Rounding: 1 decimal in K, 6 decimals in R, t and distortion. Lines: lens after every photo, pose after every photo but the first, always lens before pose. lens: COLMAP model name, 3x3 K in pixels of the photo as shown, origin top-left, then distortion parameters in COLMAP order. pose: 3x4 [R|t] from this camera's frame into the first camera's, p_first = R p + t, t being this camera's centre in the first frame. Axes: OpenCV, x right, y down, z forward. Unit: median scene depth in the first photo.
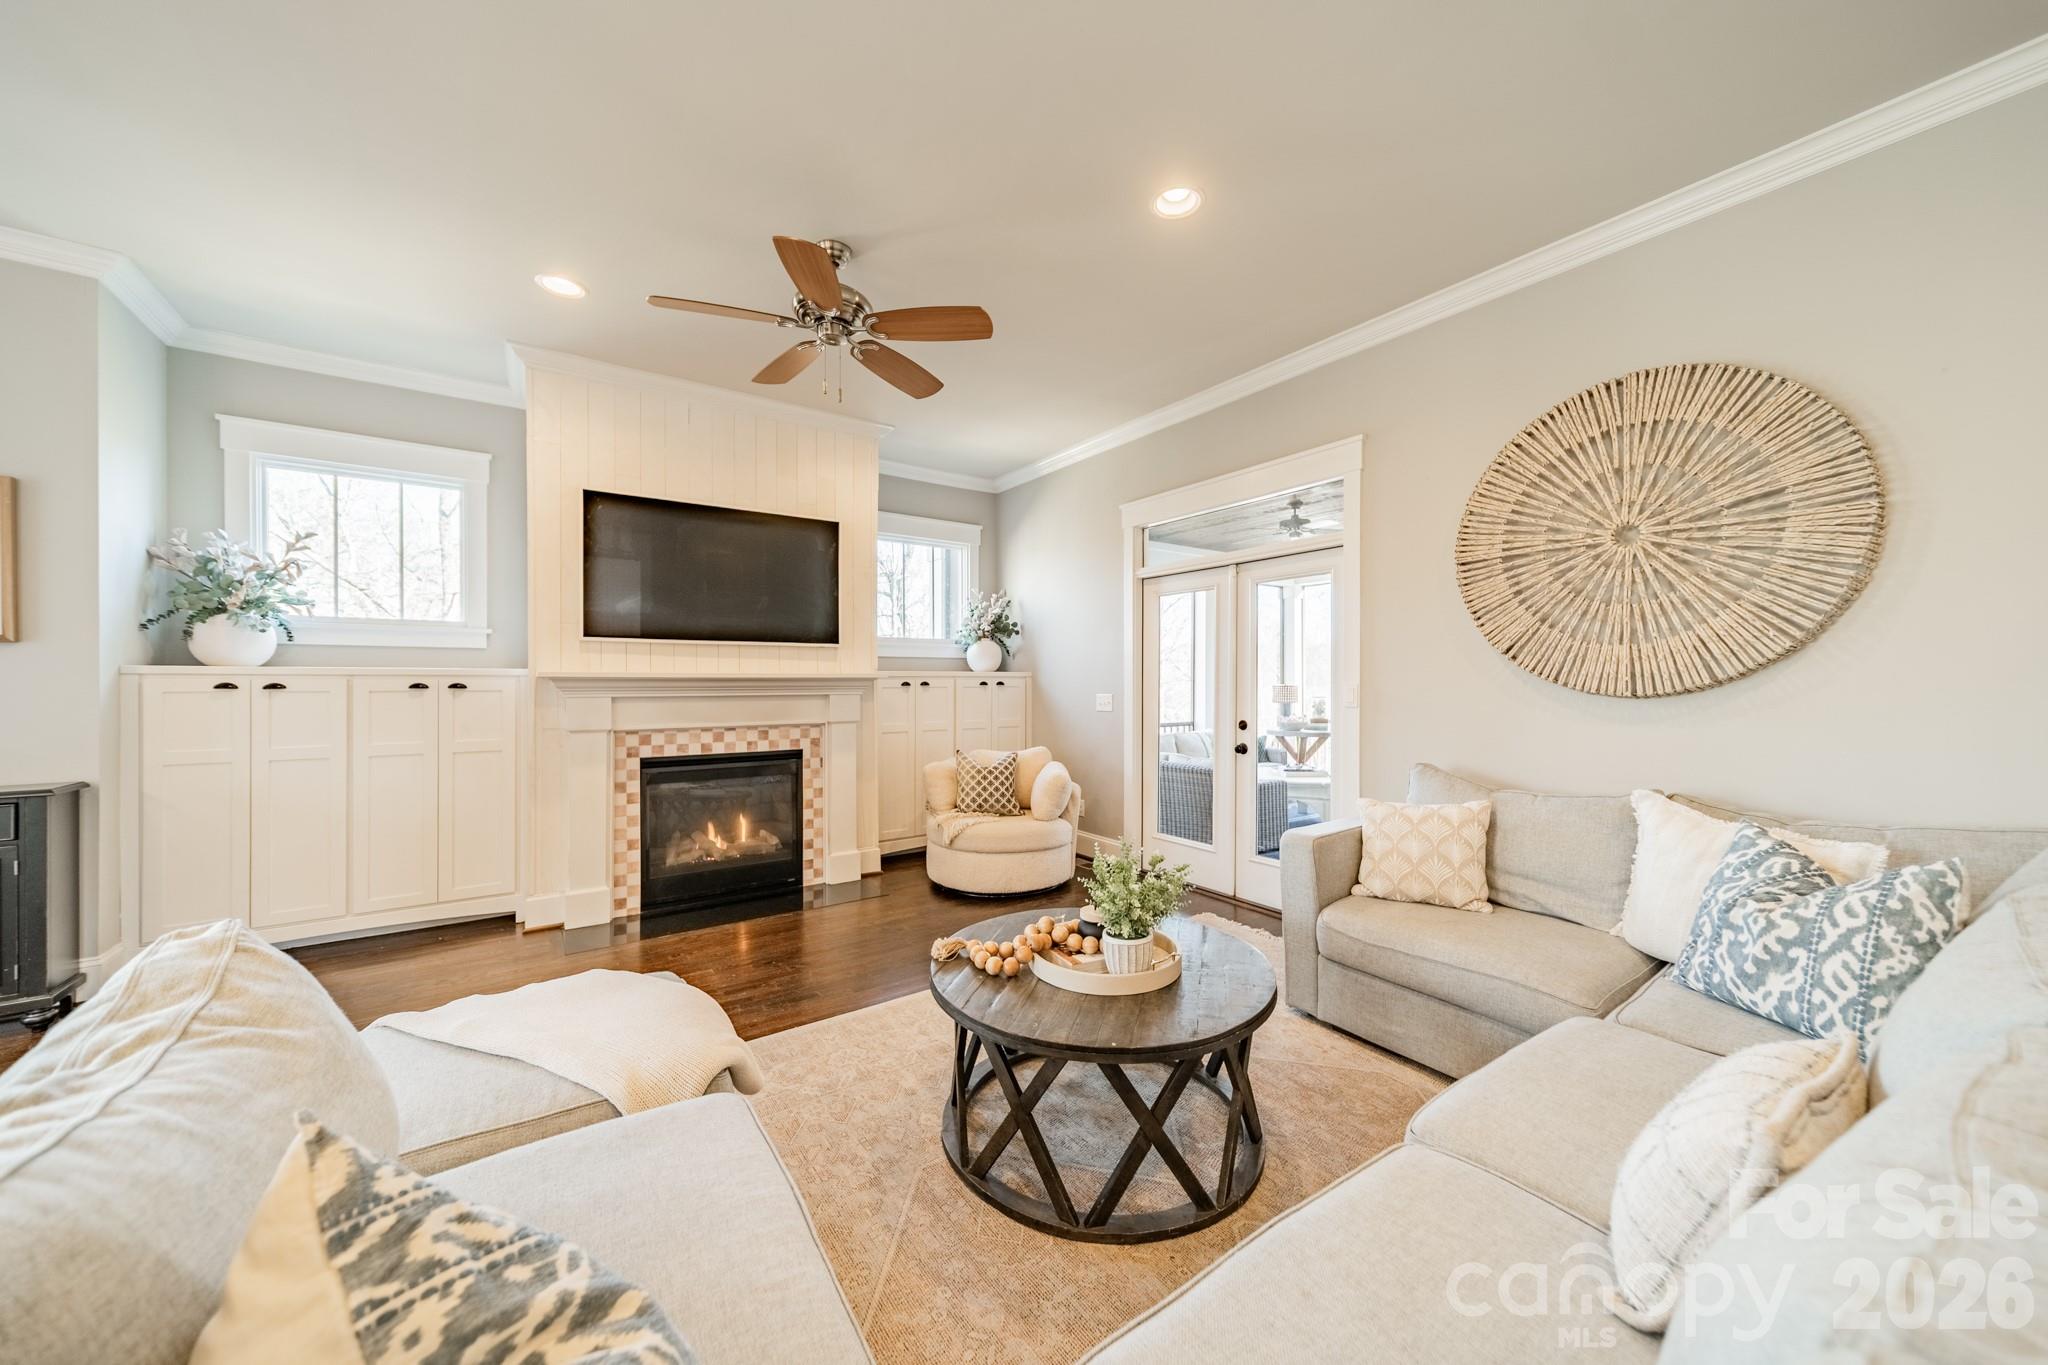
lens RADIAL K [[723.7, 0, 1021.4], [0, 723.7, 681.4], [0, 0, 1]] dist [0.007280, 0.000092]
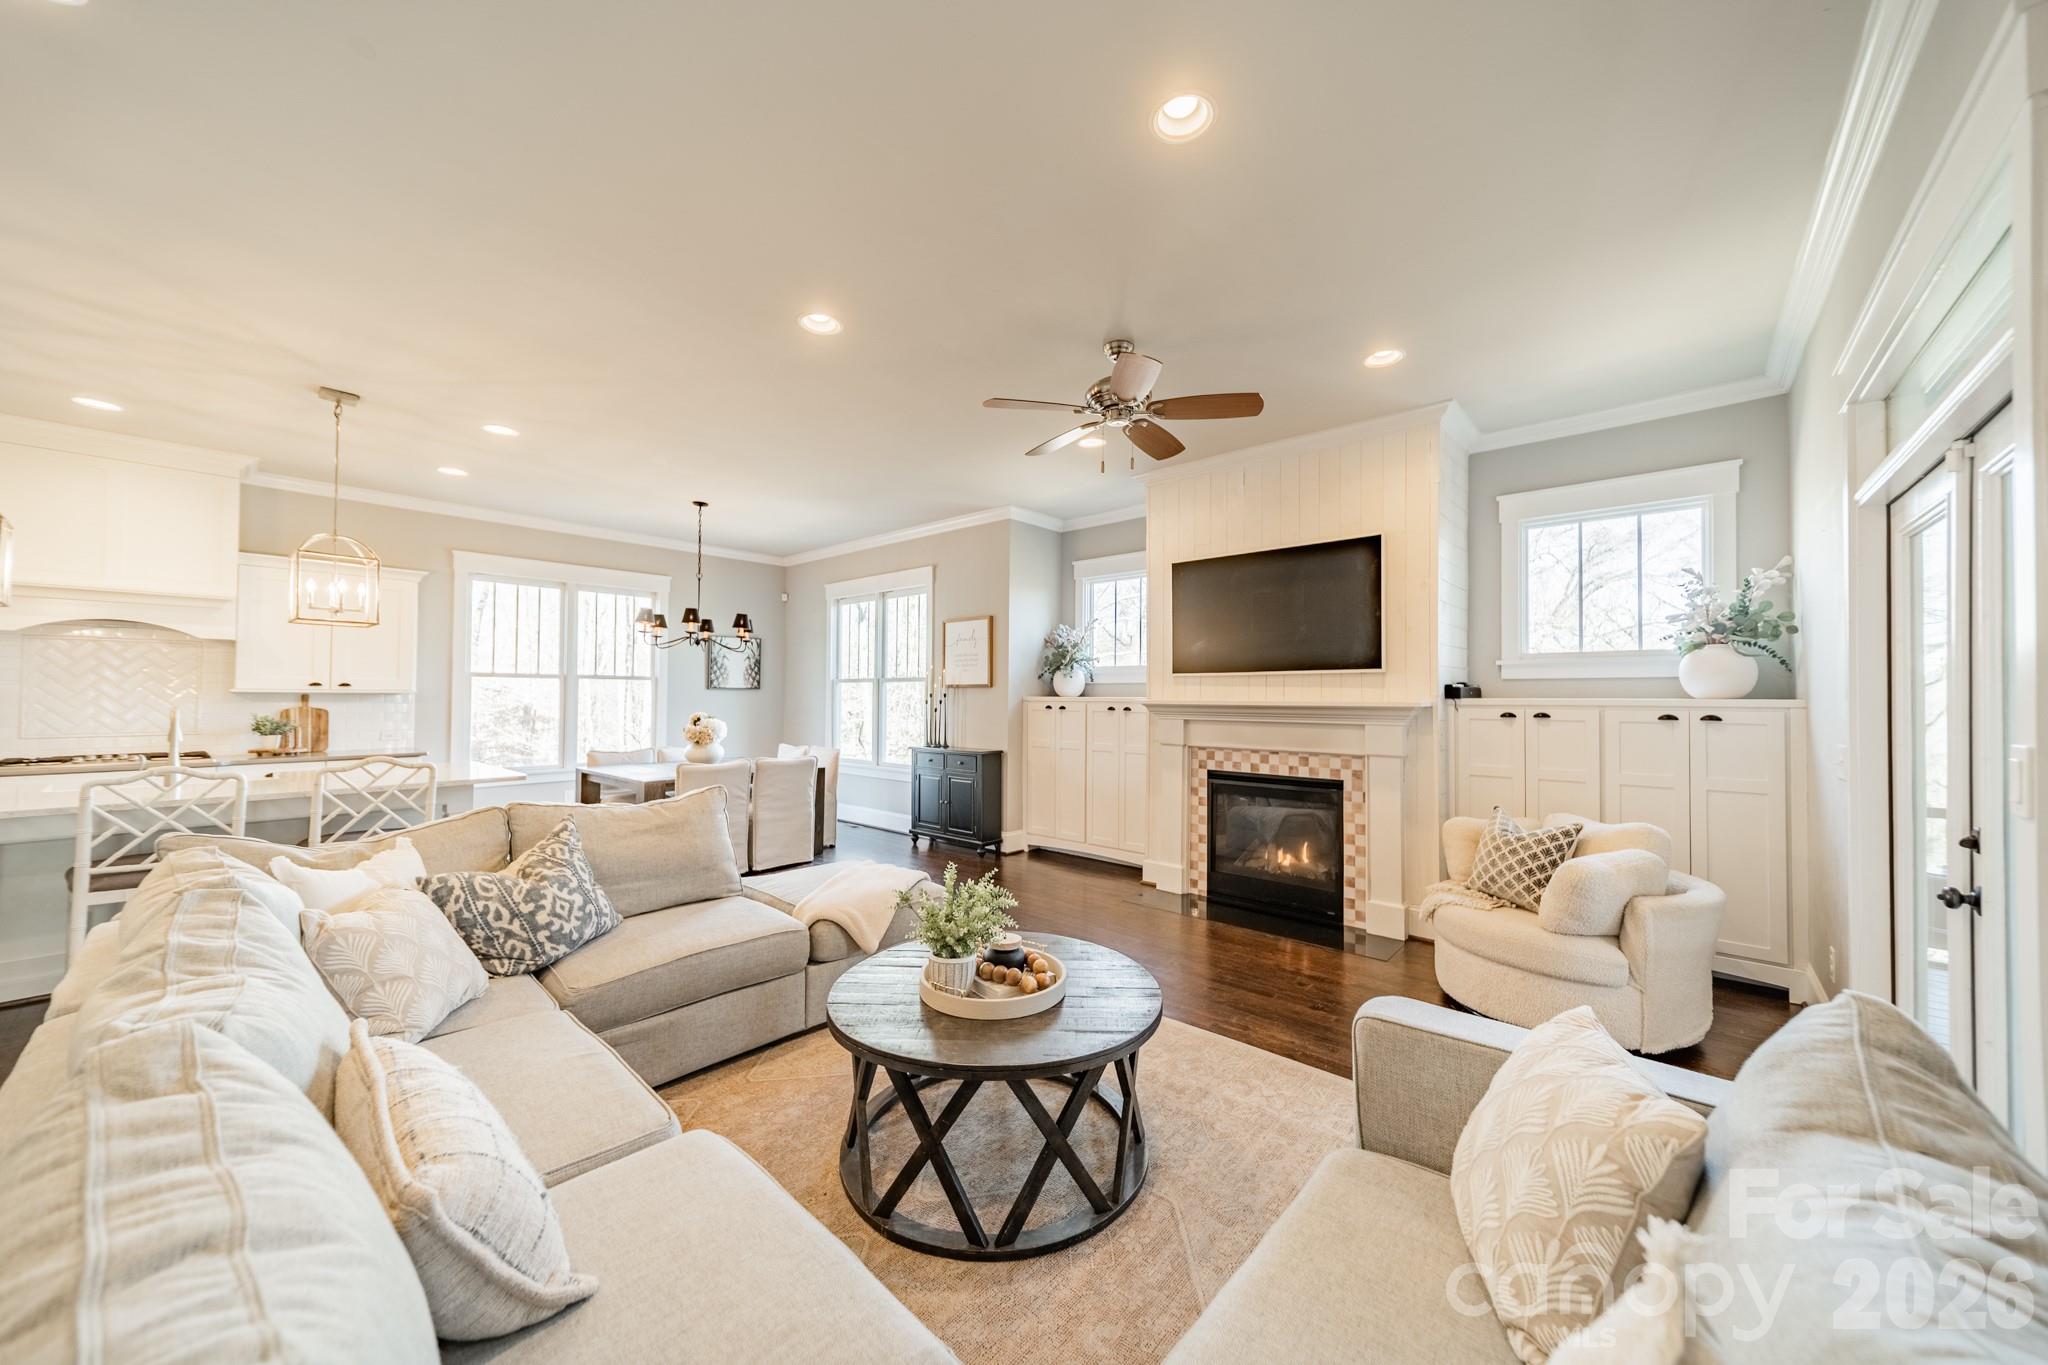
lens RADIAL K [[723.7, 0, 1039.3], [0, 723.7, 682.9], [0, 0, 1]] dist [0.007280, 0.000092]
pose [[0.234656, -0.019074, -0.971891, 0.539674], [-0.008298, 0.999732, -0.021623, -0.011305], [0.972043, 0.013139, 0.234435, 0.385004]]
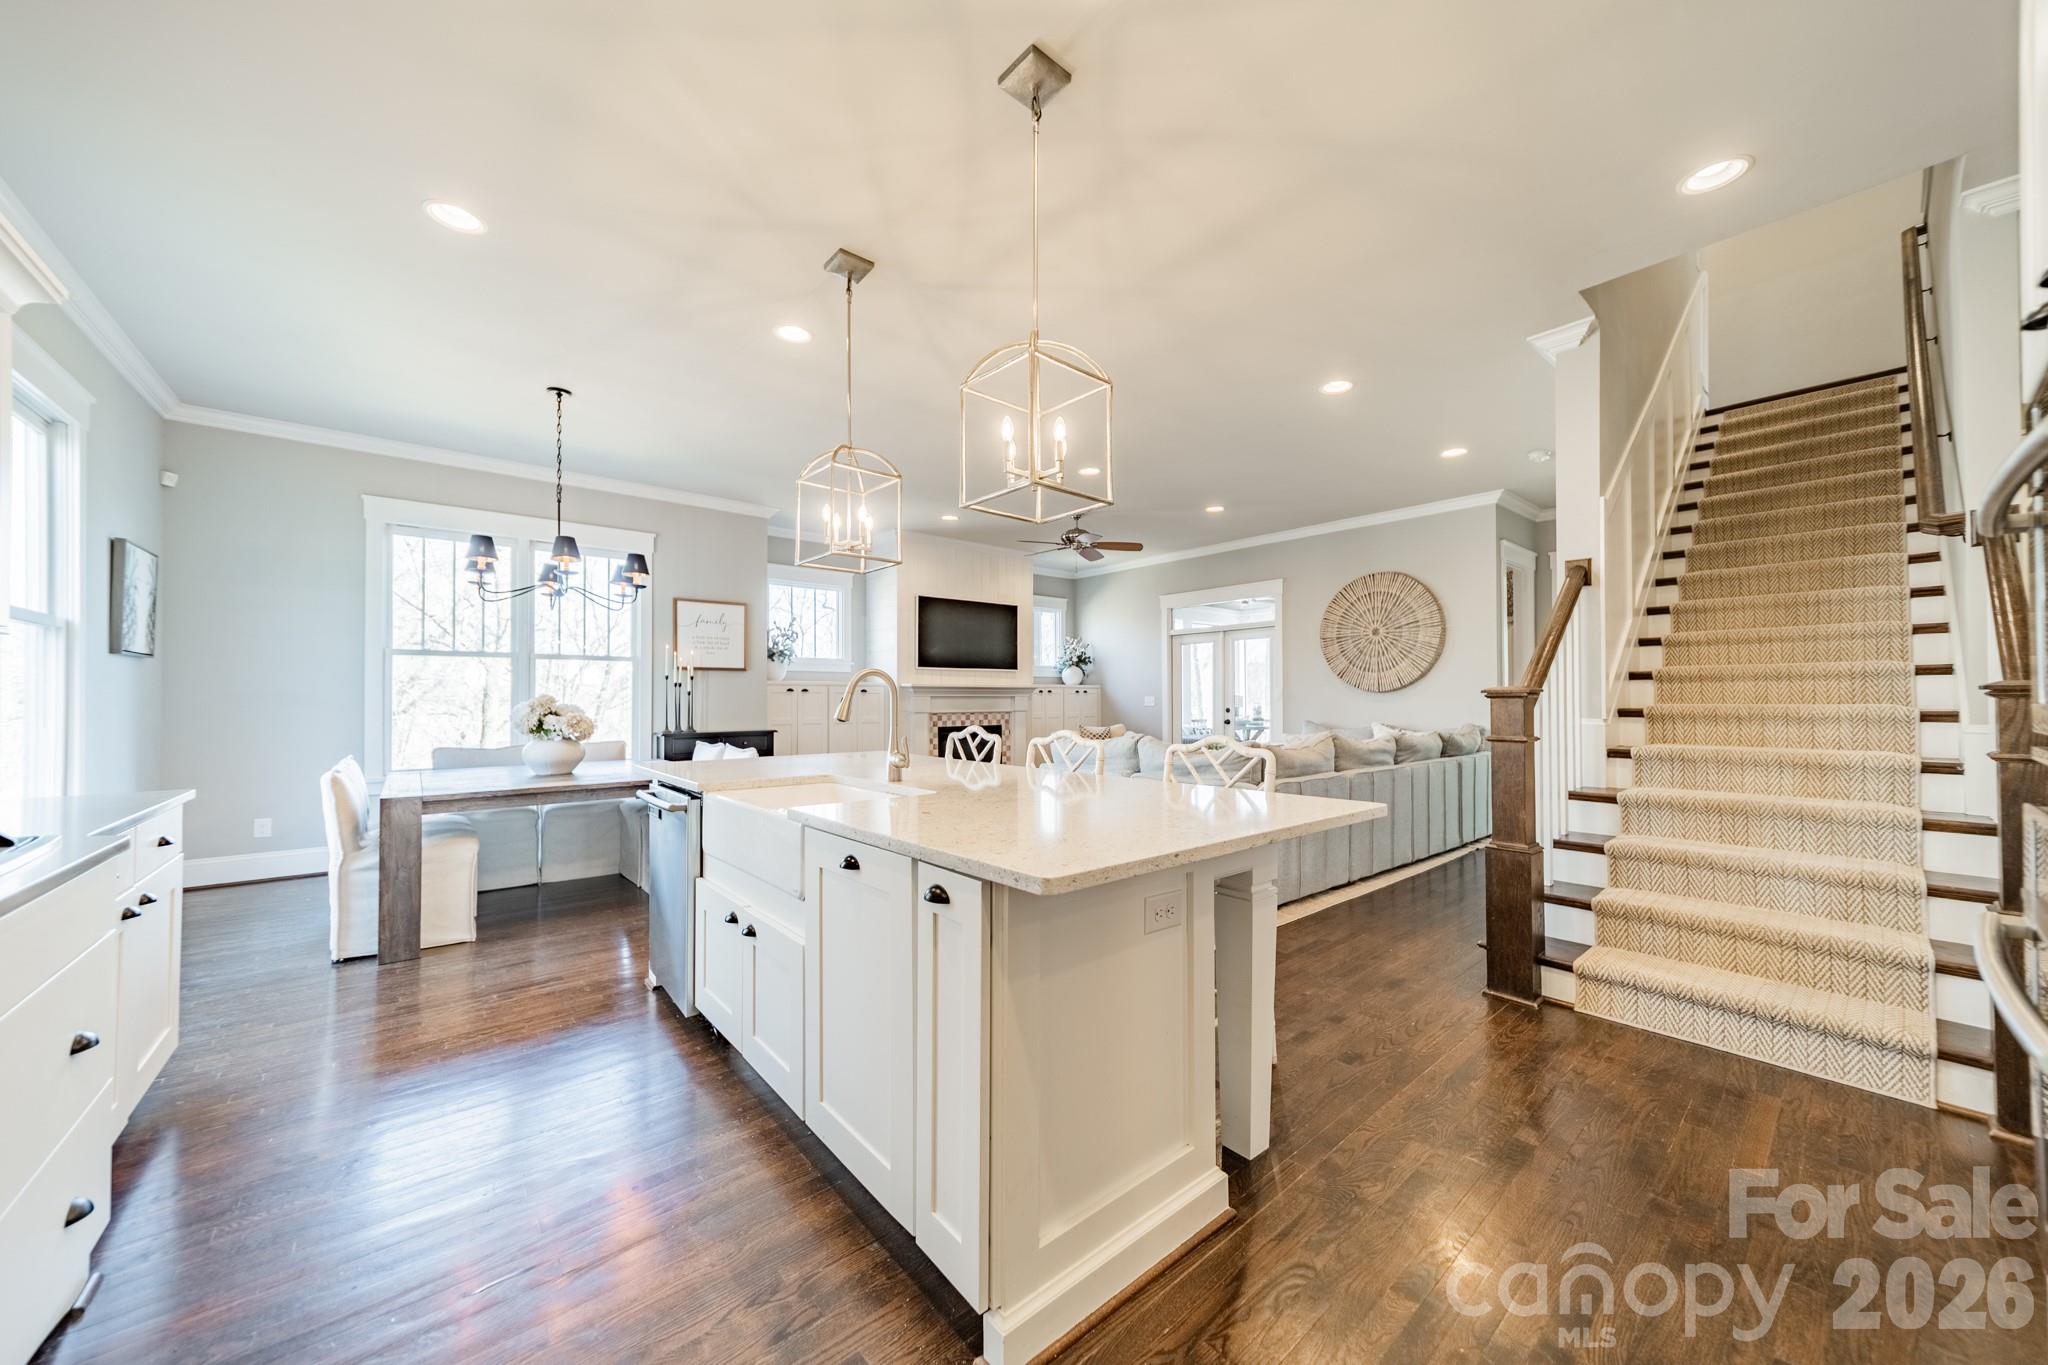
lens RADIAL K [[723.7, 0, 1024.2], [0, 723.7, 686.6], [0, 0, 1]] dist [0.007280, 0.000092]
pose [[0.995917, -0.000978, 0.090267, -0.417790], [0.002661, 0.999825, -0.018528, 0.027862], [-0.090233, 0.018693, 0.995745, -0.910960]]
